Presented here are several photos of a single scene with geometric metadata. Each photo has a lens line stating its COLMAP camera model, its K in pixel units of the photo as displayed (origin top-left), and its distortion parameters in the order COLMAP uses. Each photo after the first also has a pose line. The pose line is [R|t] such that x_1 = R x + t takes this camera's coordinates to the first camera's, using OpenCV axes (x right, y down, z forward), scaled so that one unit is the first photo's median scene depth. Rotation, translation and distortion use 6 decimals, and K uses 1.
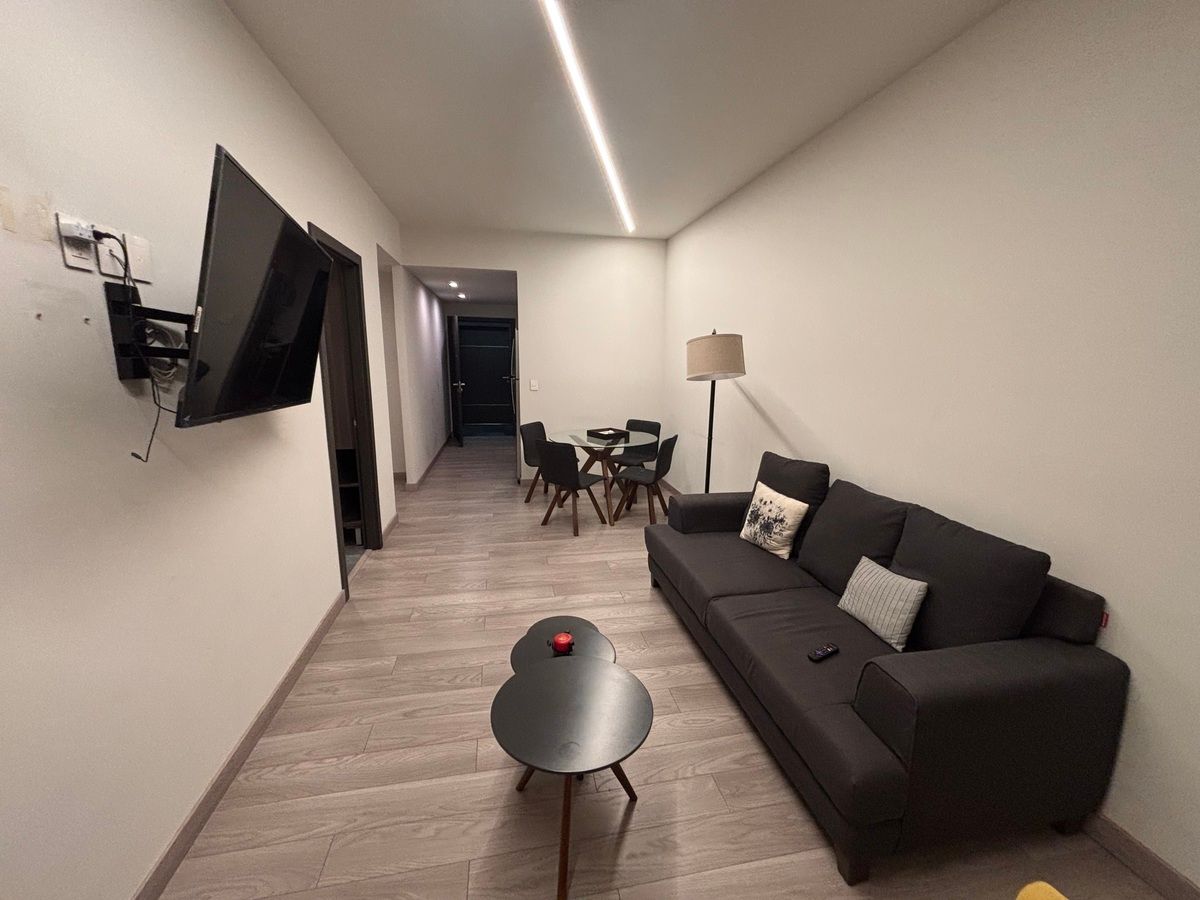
lens RADIAL K [[475.1, 0, 596.9], [0, 475.1, 448.5], [0, 0, 1]] dist [0.000677, -0.000036]
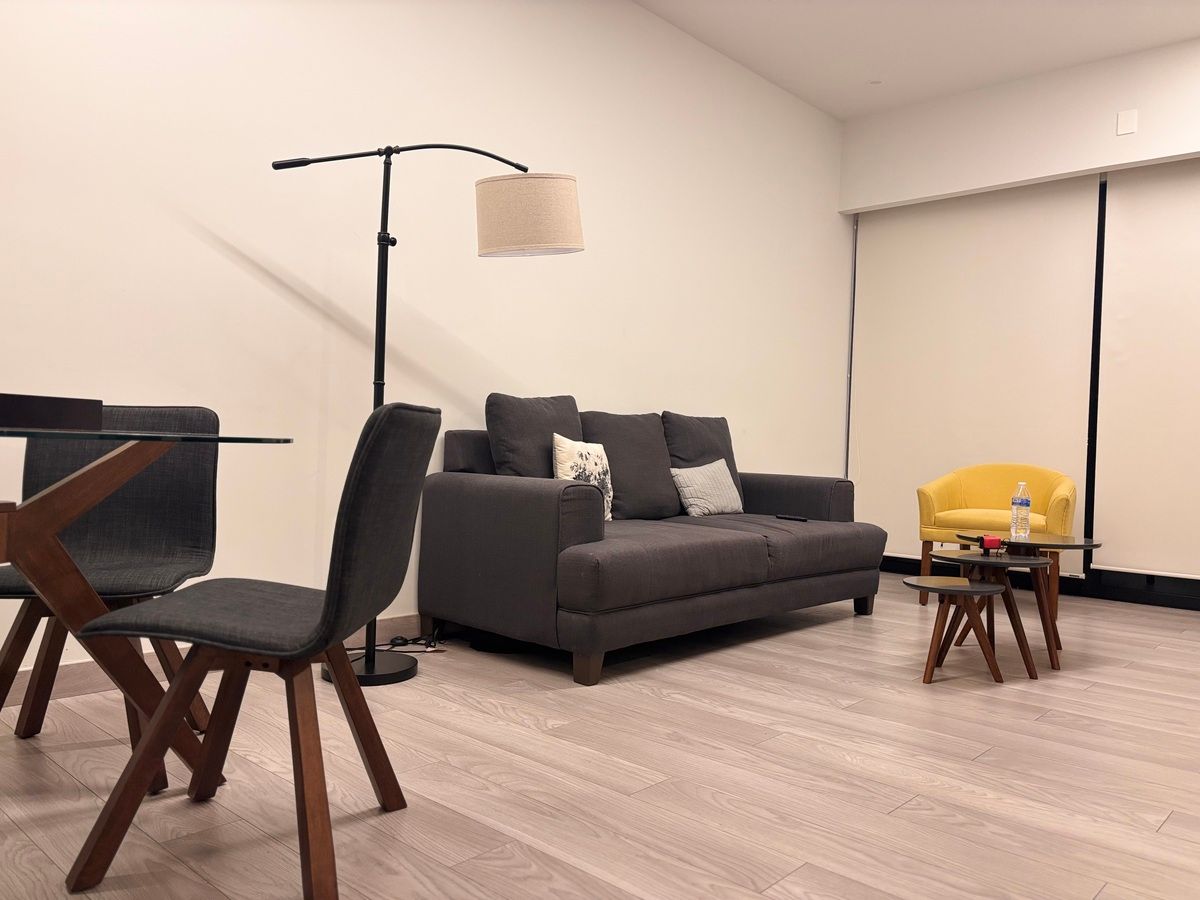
lens RADIAL K [[902.7, 0, 599.9], [0, 902.7, 454.5], [0, 0, 1]] dist [0.120568, -0.167509]
pose [[-0.589589, -0.048003, 0.806275, -0.627278], [0.106457, 0.984906, 0.136485, -0.056789], [-0.800657, 0.166303, -0.575580, 1.551071]]
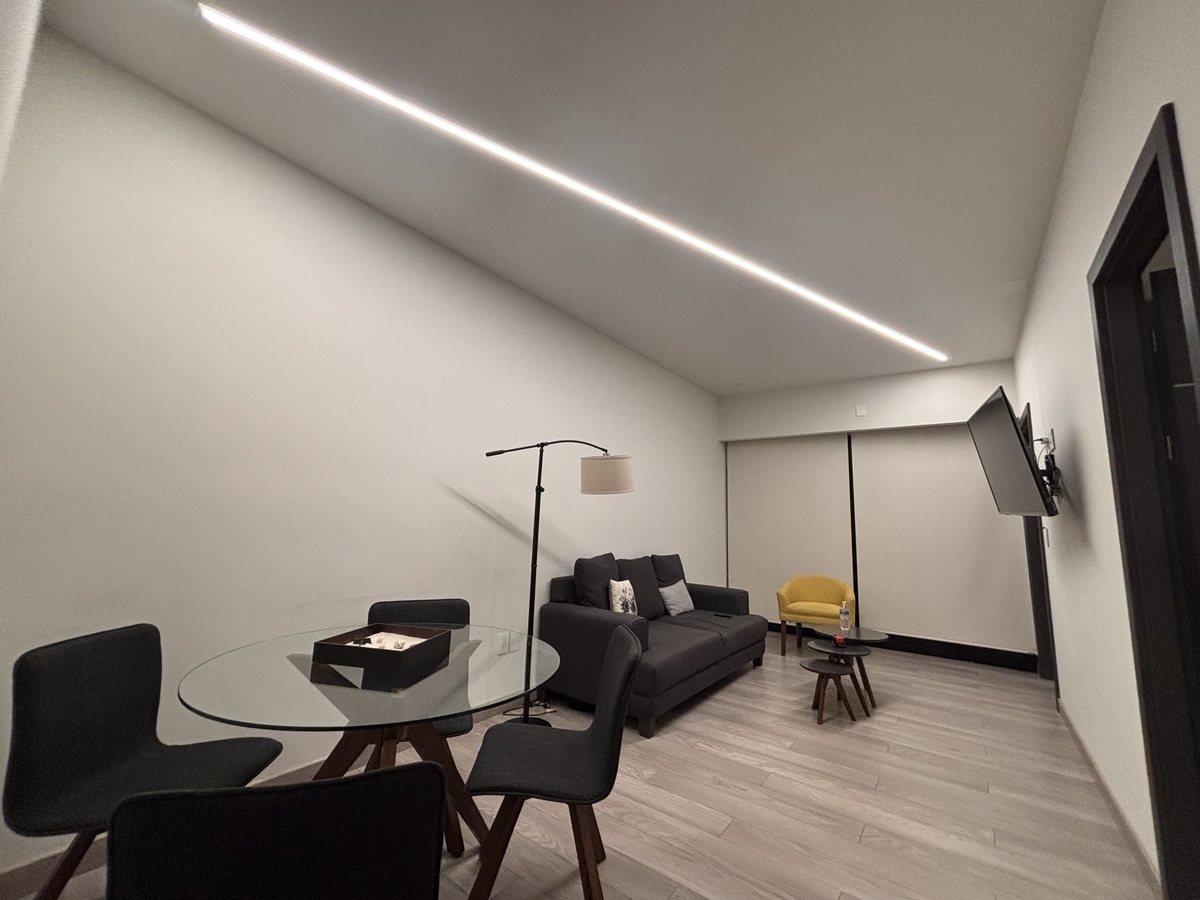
lens RADIAL K [[486.1, 0, 604.1], [0, 486.1, 446.9], [0, 0, 1]] dist [0.020157, -0.000088]
pose [[-0.676699, 0.071460, 0.732784, -0.528074], [0.091829, 0.995699, -0.012298, -0.232745], [-0.730511, 0.058969, -0.680350, 1.710811]]
